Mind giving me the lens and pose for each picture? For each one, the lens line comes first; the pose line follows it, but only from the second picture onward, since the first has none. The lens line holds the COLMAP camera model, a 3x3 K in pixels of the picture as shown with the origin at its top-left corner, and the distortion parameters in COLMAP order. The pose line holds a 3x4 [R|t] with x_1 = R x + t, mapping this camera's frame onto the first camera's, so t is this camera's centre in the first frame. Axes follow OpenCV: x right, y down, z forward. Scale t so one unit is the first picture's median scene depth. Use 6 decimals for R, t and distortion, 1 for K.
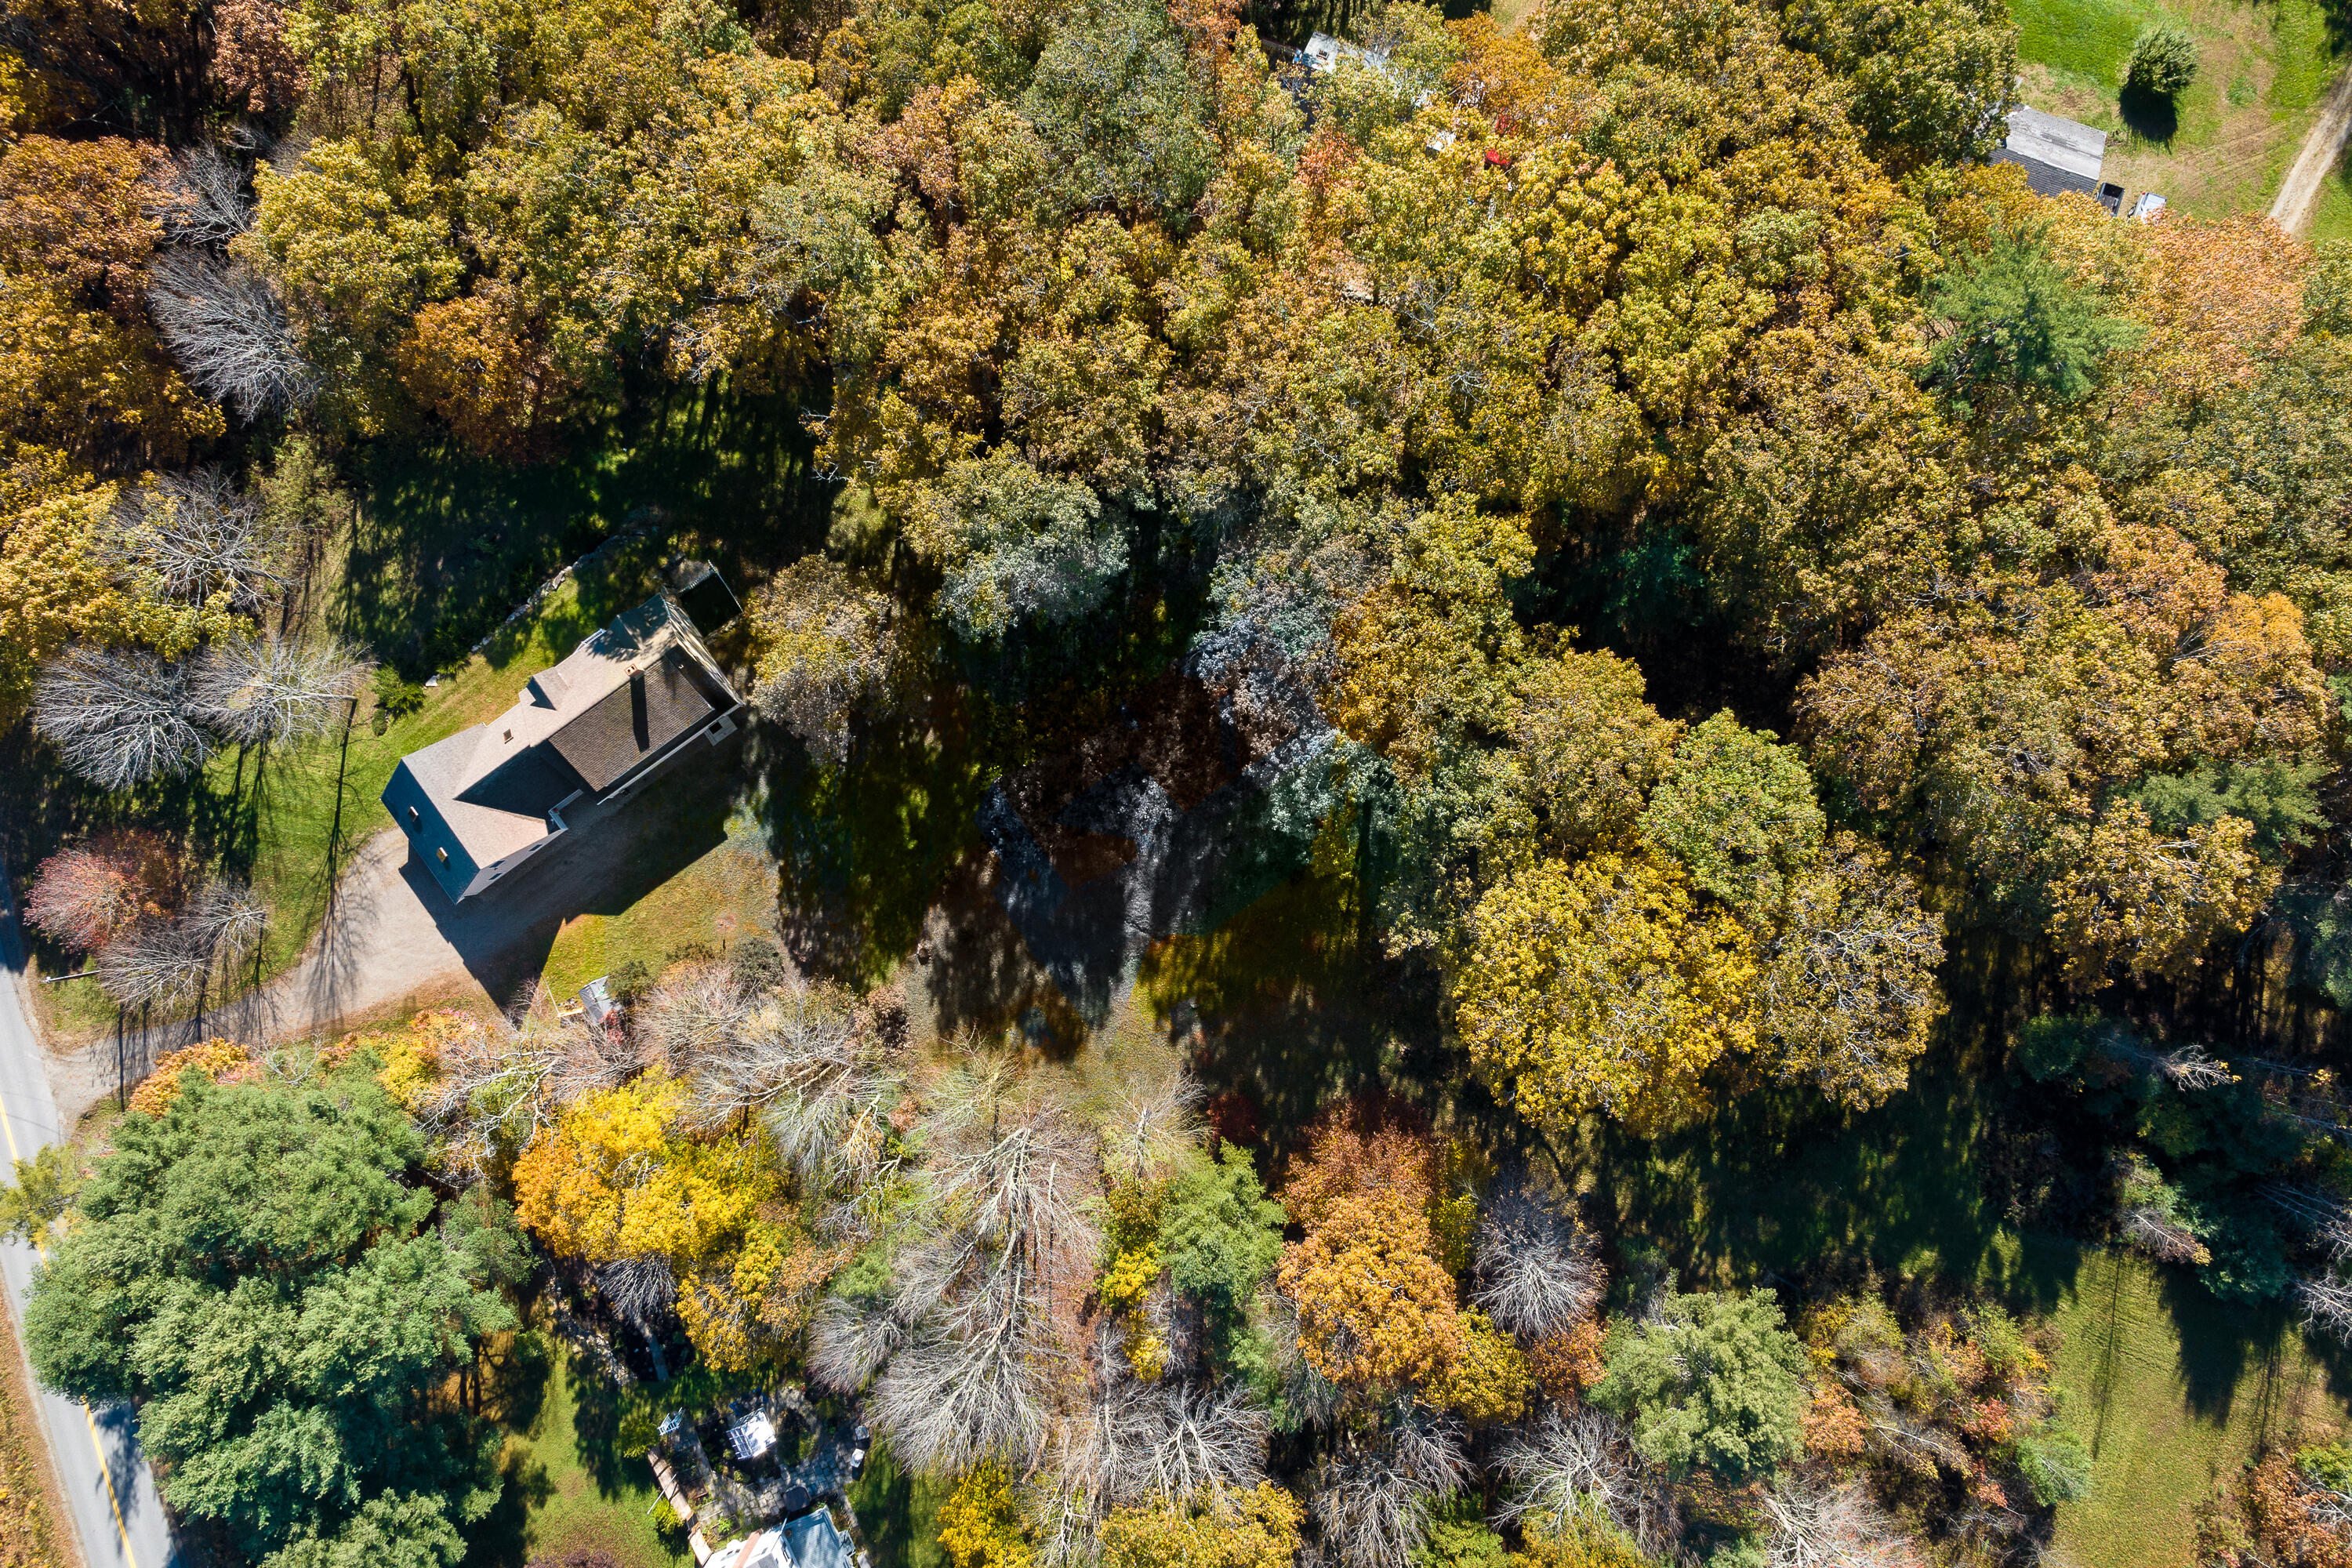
lens RADIAL K [[1633.6, 0, 1176.0], [0, 1633.6, 784.0], [0, 0, 1]] dist [-0.002694, -0.001239]
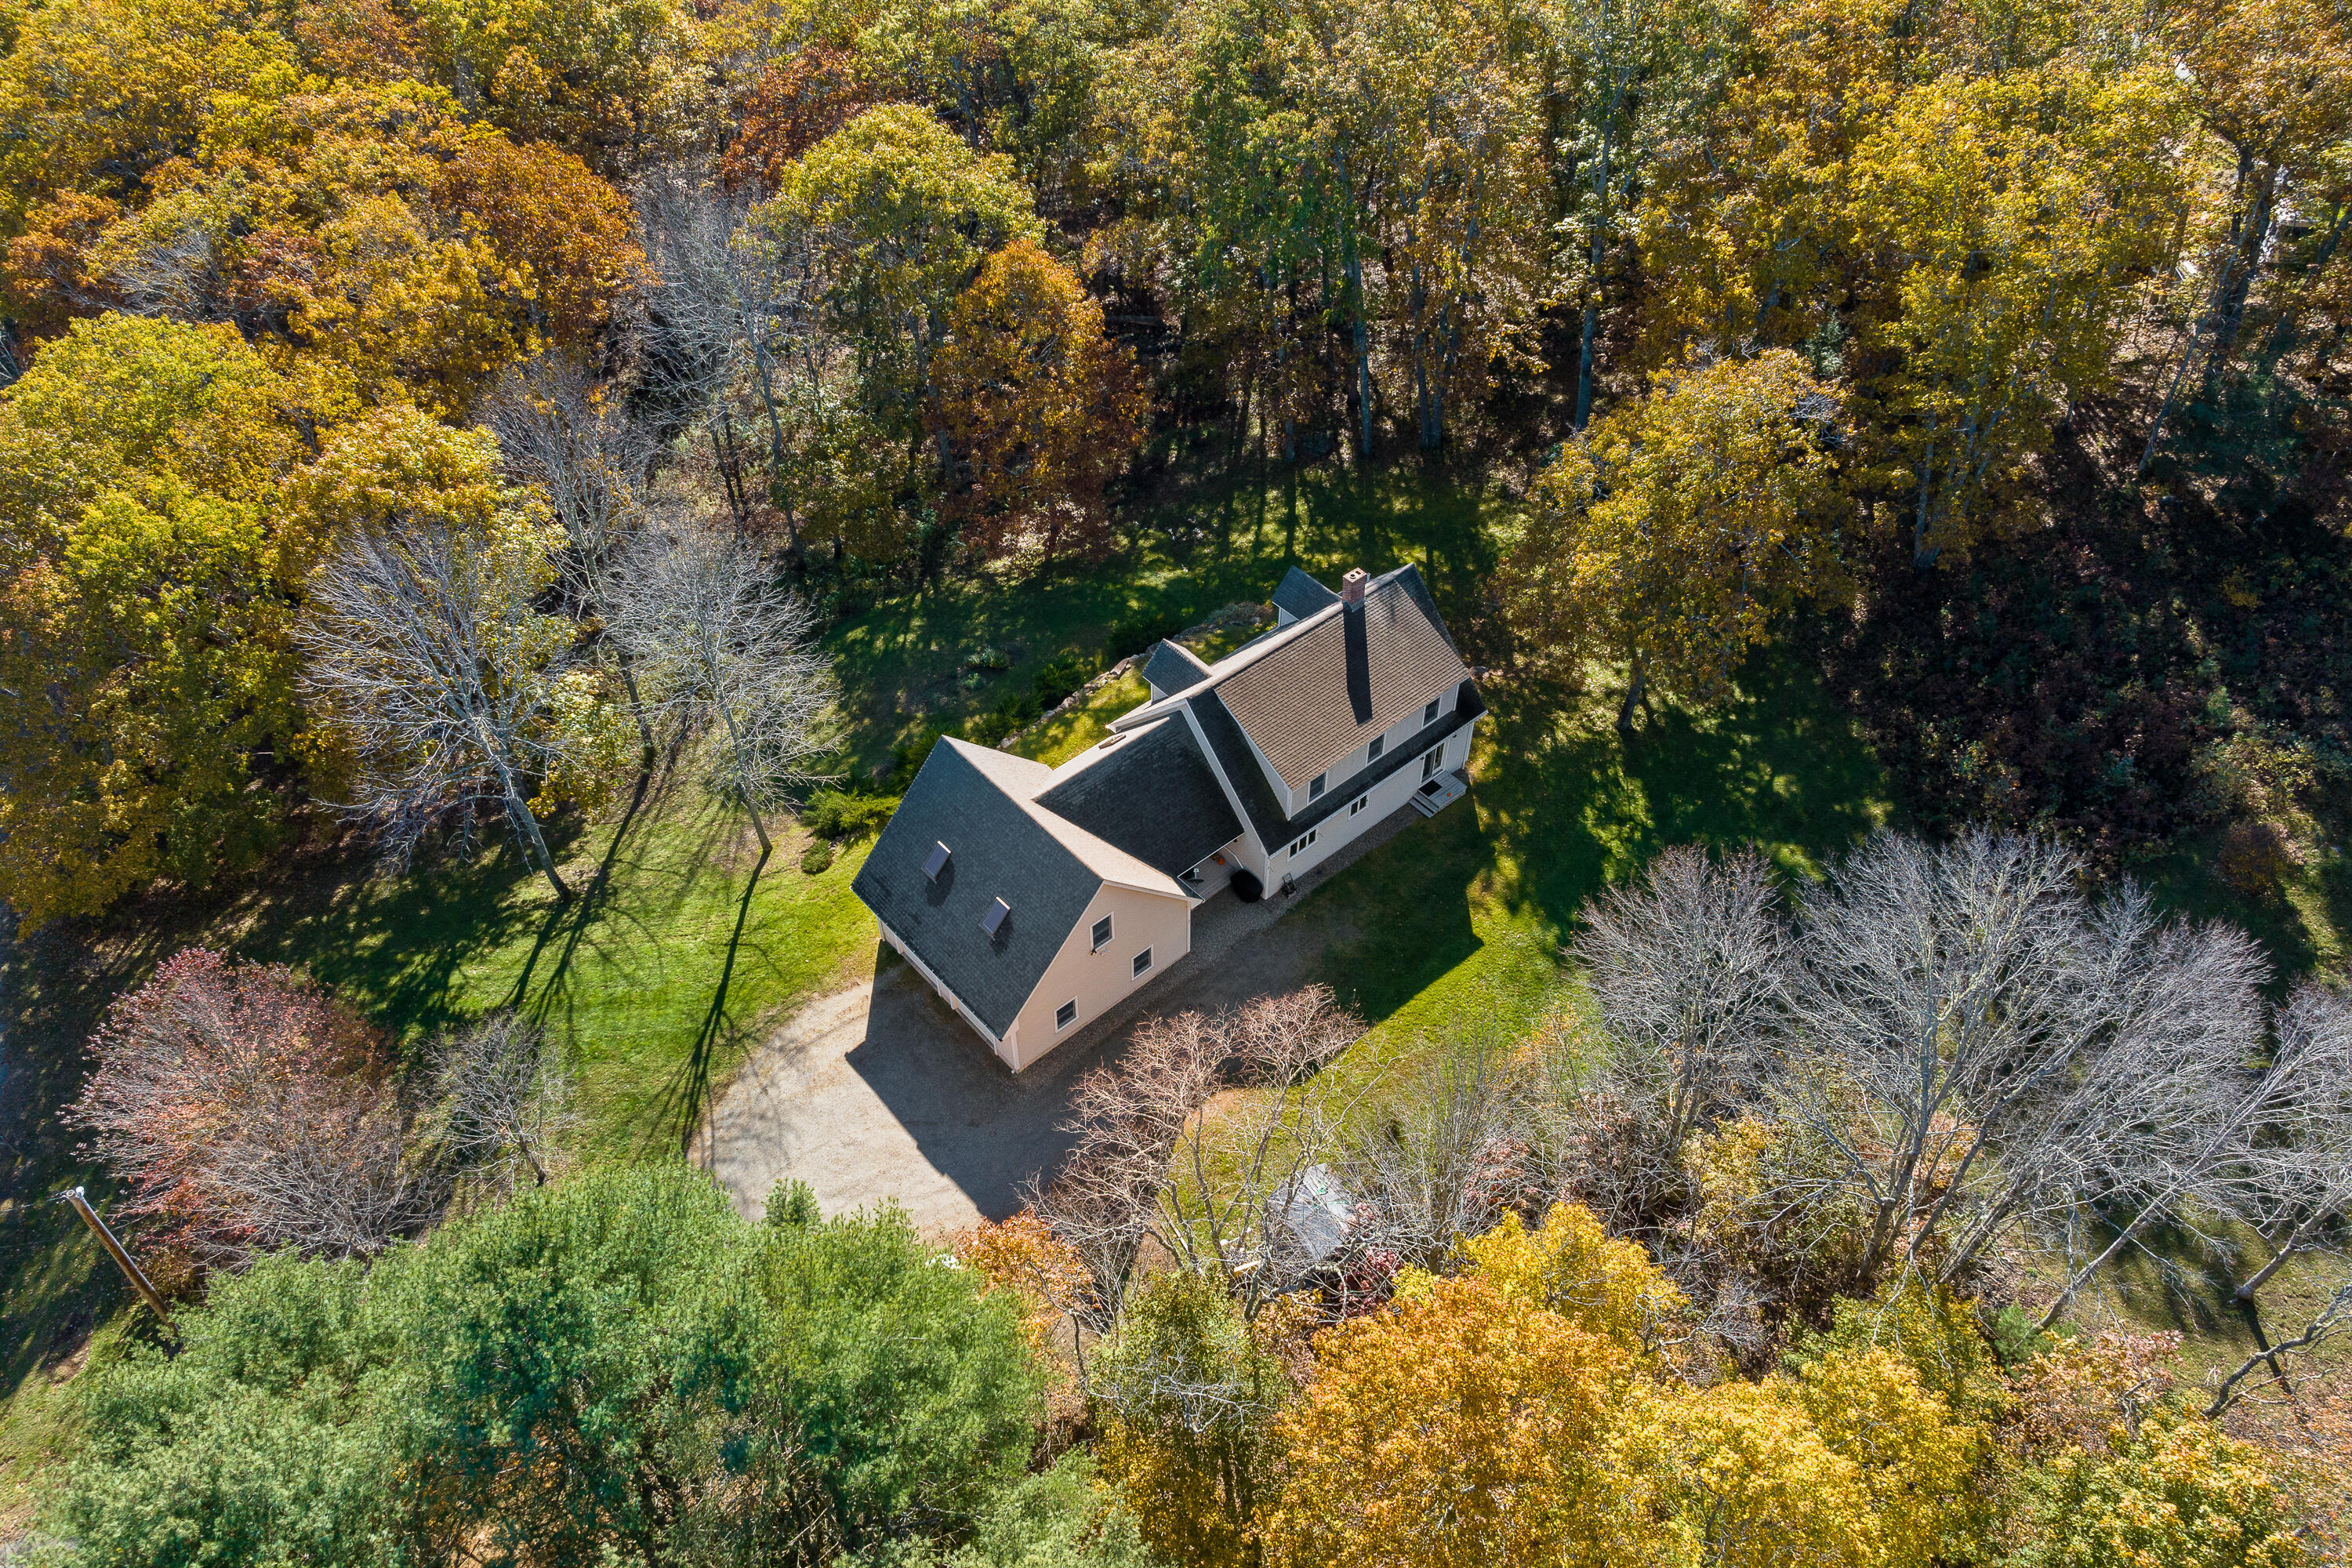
lens RADIAL K [[1633.6, 0, 1176.0], [0, 1633.6, 784.0], [0, 0, 1]] dist [-0.002694, -0.001239]
pose [[0.988711, -0.031360, 0.146515, -0.449813], [0.126334, 0.700230, -0.702650, 0.373960], [-0.080559, 0.713228, 0.696287, 0.572551]]
